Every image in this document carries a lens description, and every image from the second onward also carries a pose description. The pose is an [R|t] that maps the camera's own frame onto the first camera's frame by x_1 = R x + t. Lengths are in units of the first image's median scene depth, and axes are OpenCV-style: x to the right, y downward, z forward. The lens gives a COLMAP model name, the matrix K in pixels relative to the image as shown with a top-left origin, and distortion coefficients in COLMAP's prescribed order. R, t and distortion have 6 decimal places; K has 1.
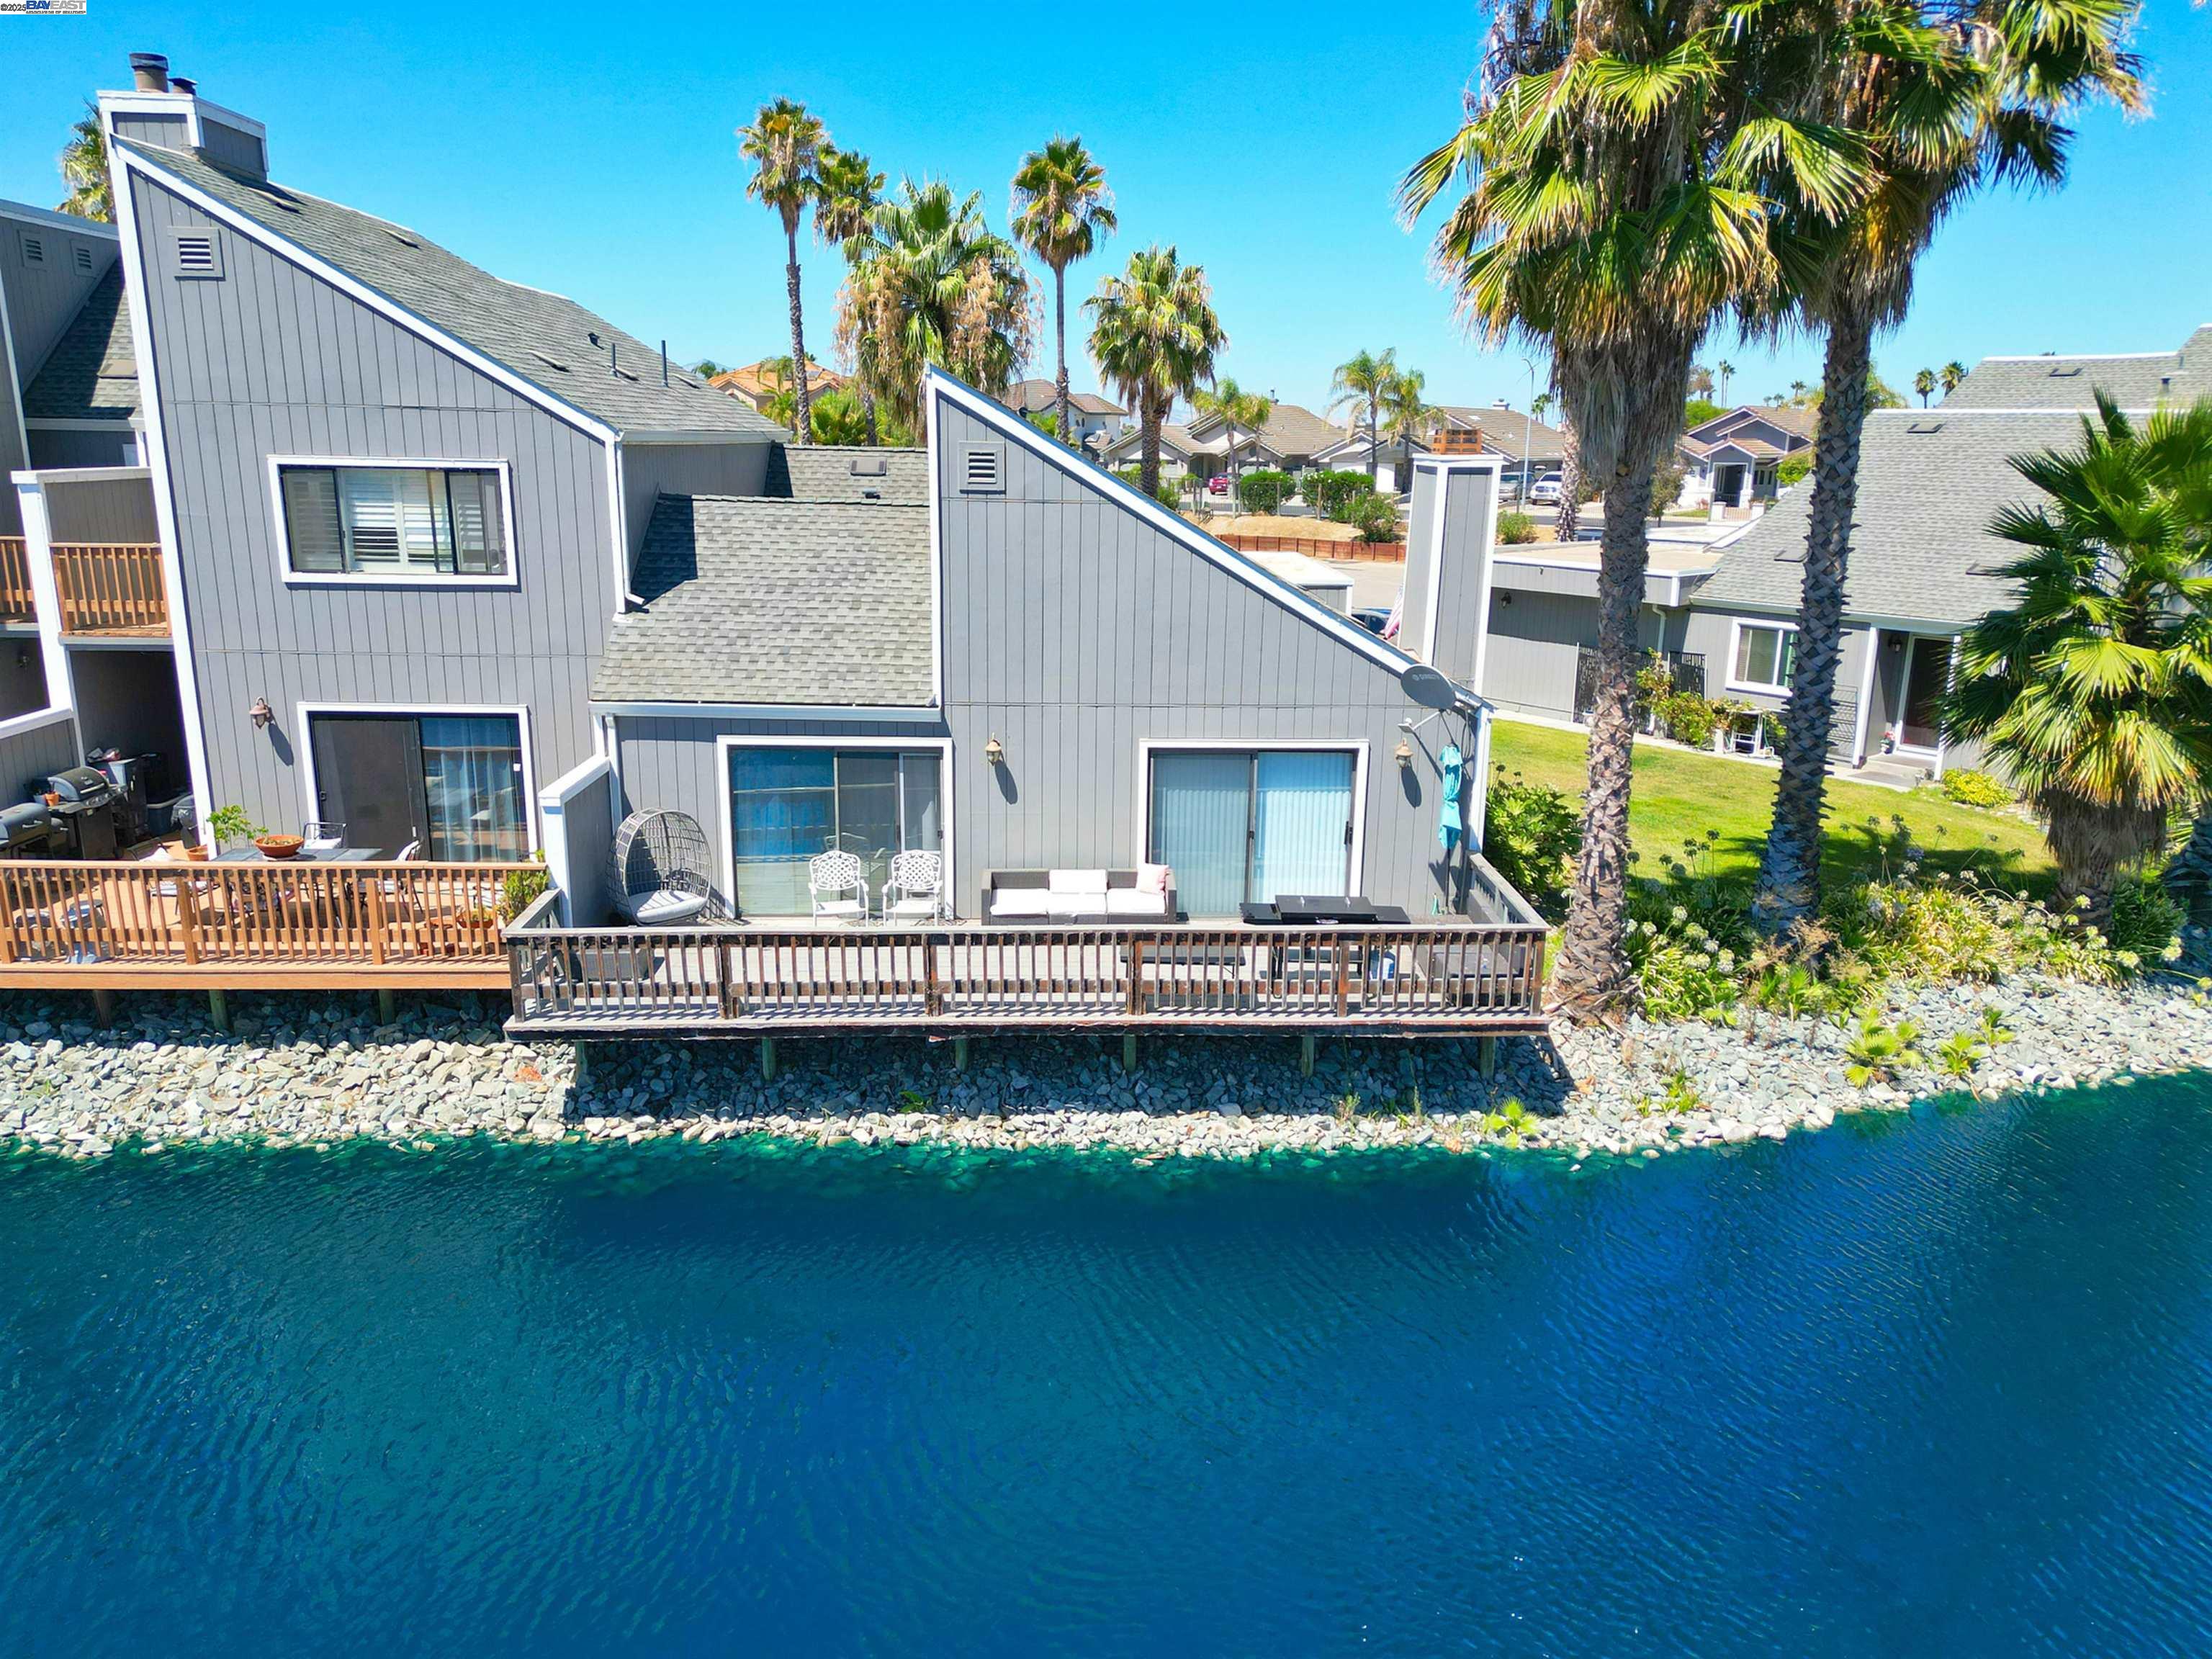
lens RADIAL K [[1538.3, 0, 1099.0], [0, 1538.3, 822.4], [0, 0, 1]] dist [0.073928, -0.072752]
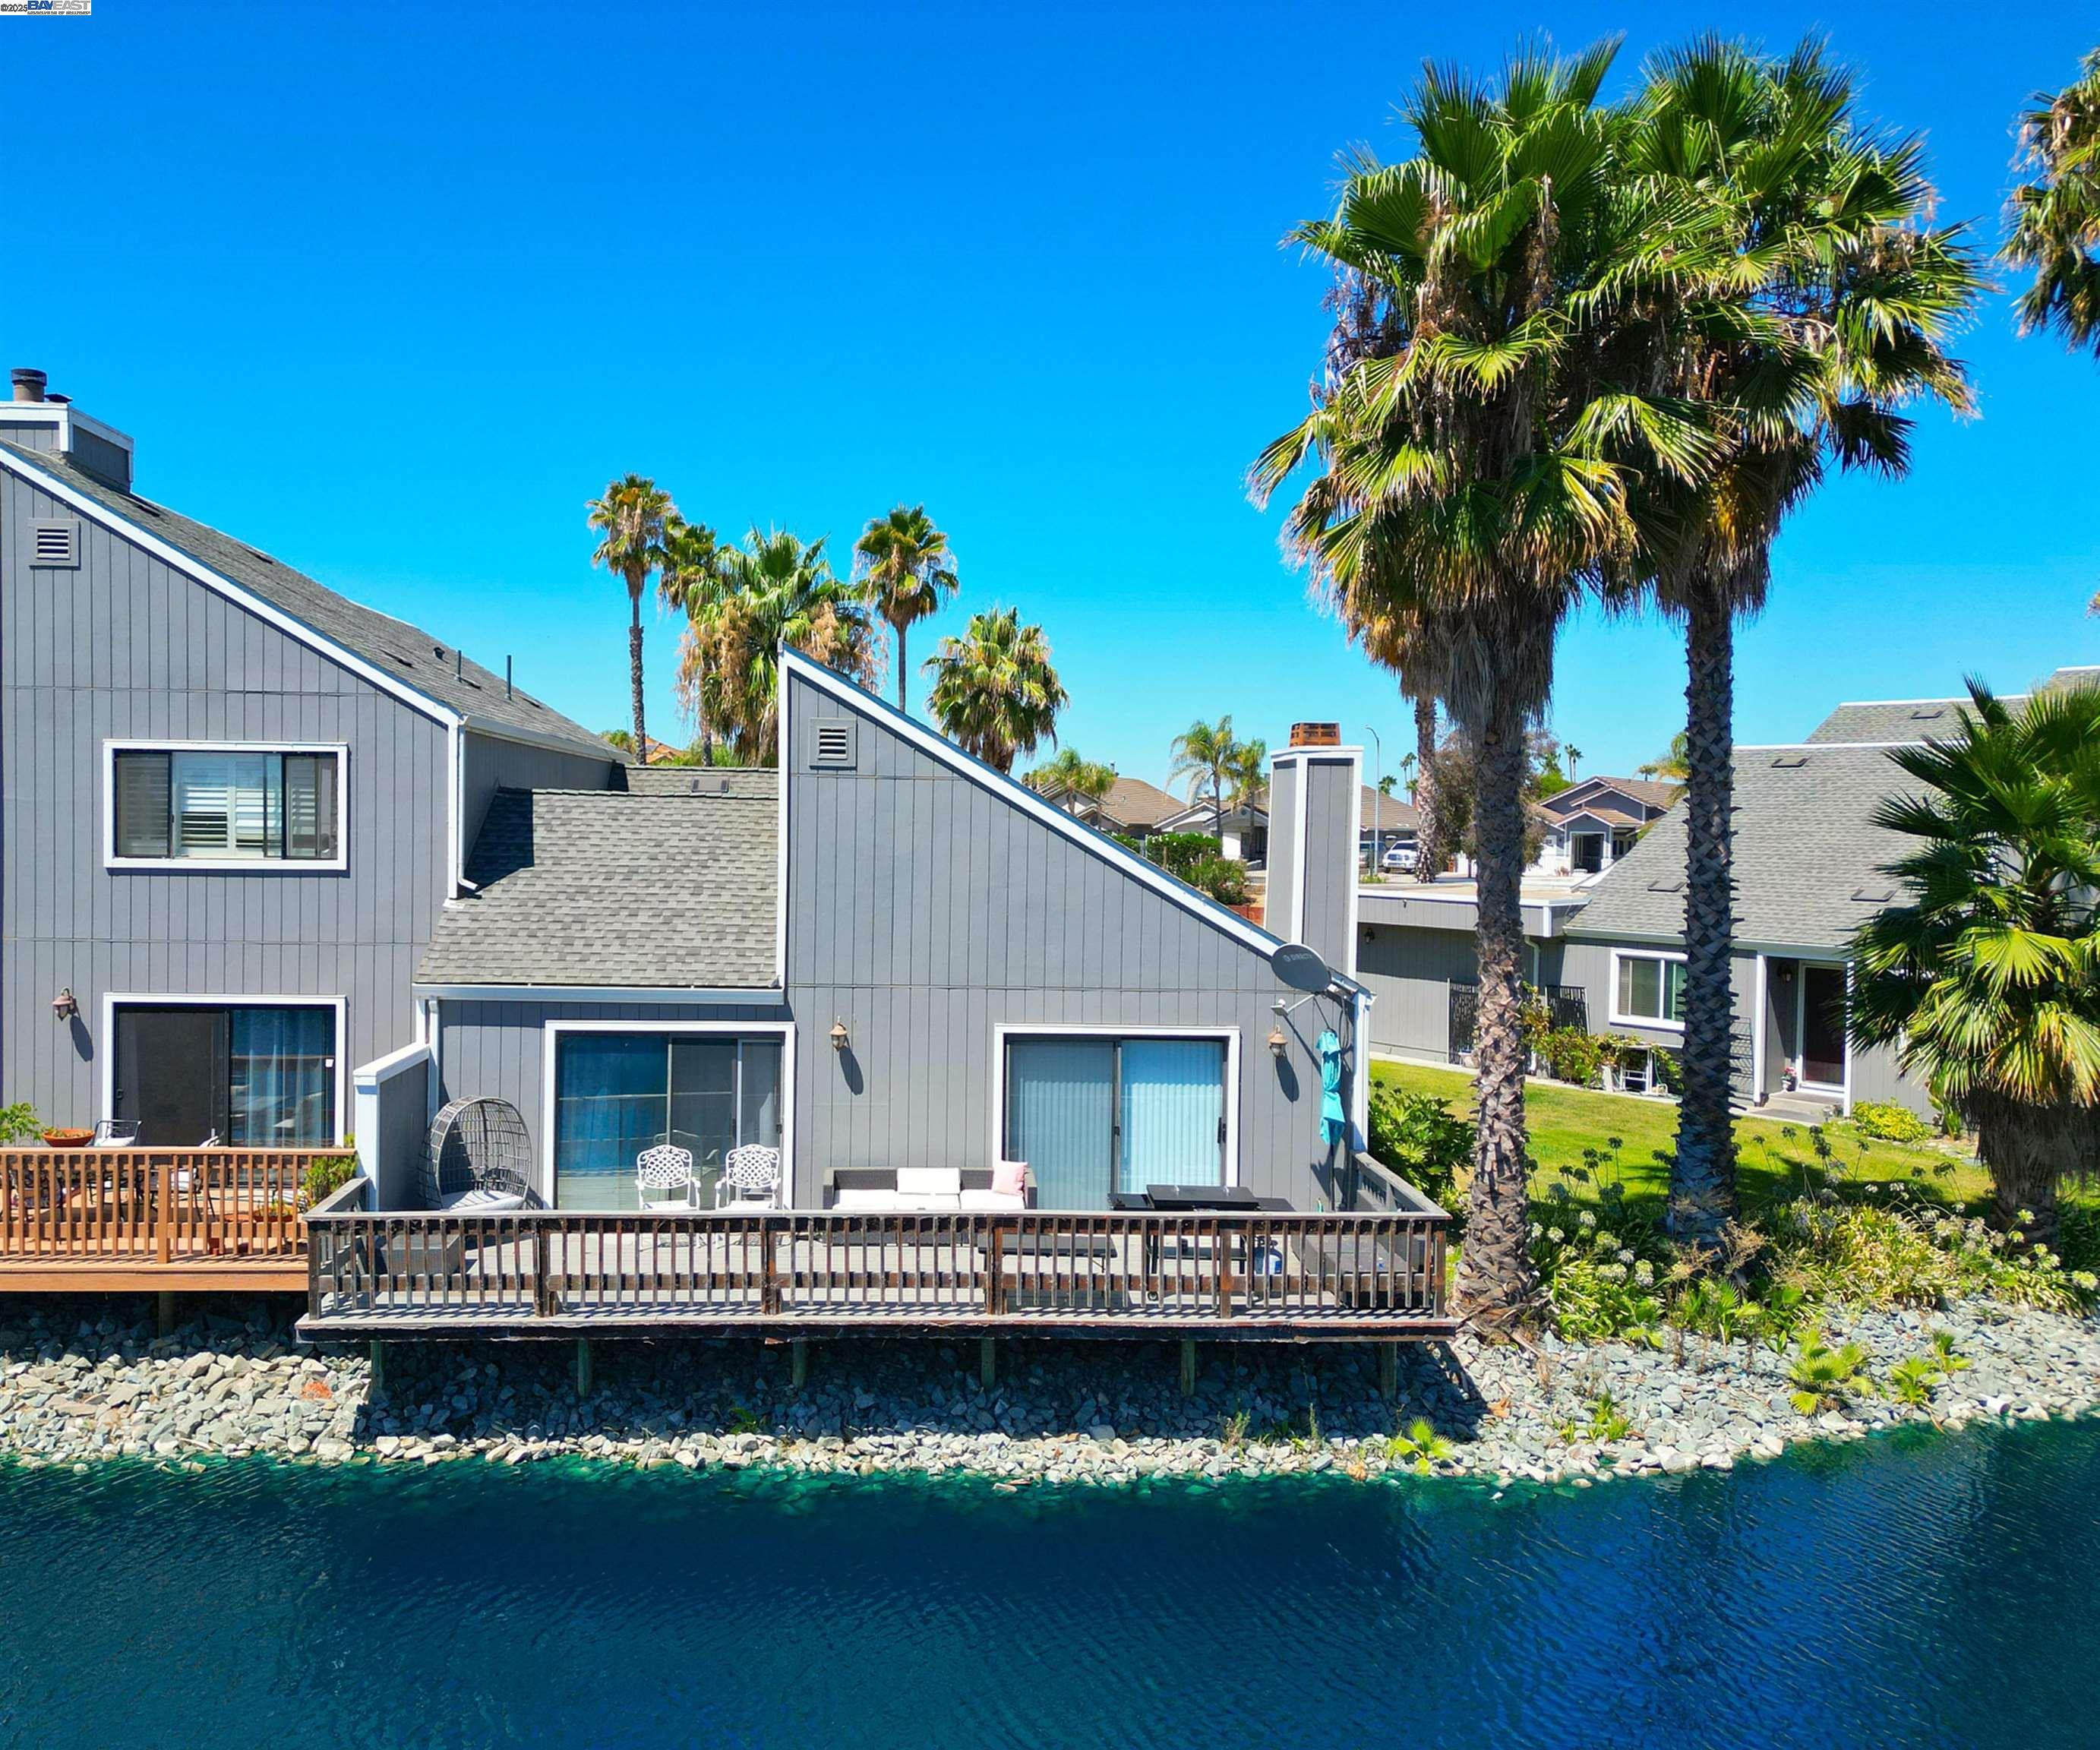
lens RADIAL K [[1623.4, 0, 928.2], [0, 1623.4, 870.8], [0, 0, 1]] dist [0.072773, -0.071945]
pose [[0.999988, 0.001503, -0.004737, -0.010012], [-0.002460, 0.977904, -0.209042, 0.062666], [0.004318, 0.209051, 0.977895, 0.011460]]
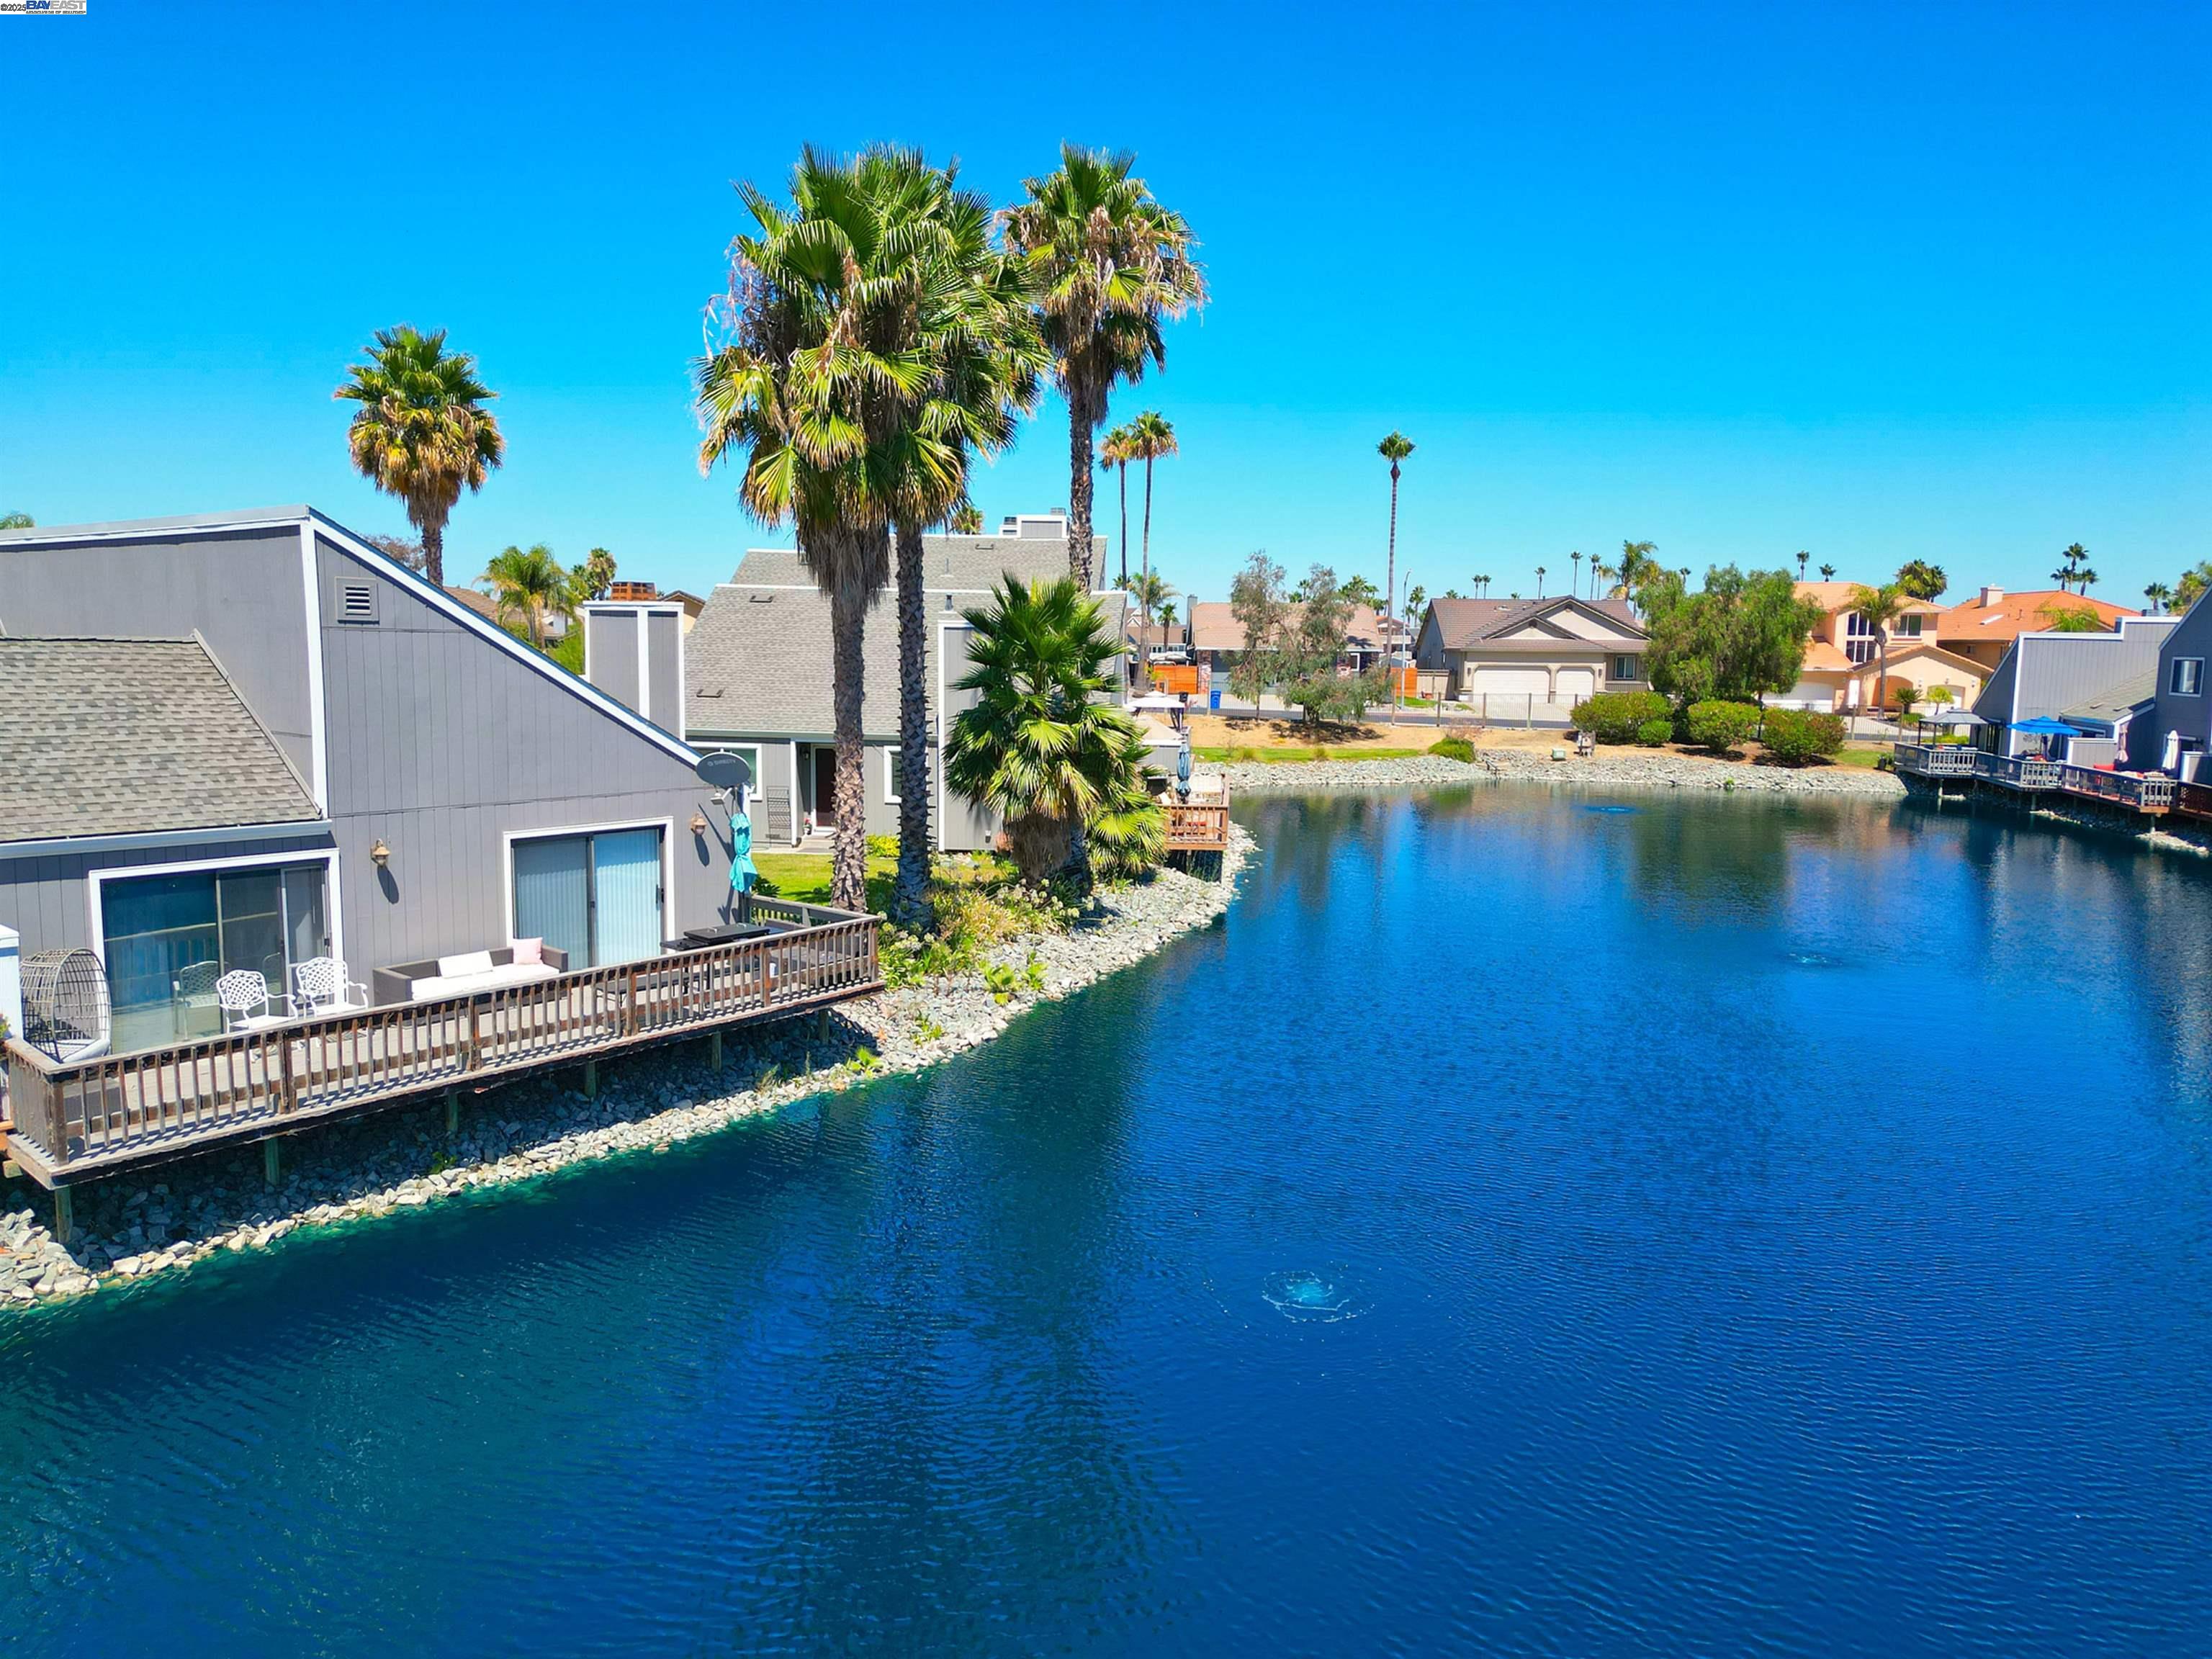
lens RADIAL K [[1538.3, 0, 1099.0], [0, 1538.3, 822.4], [0, 0, 1]] dist [0.073928, -0.072752]
pose [[0.658148, -0.091298, 0.747332, -0.565274], [0.172409, 0.984520, -0.031560, 0.053625], [-0.732882, 0.149618, 0.663700, -0.109384]]
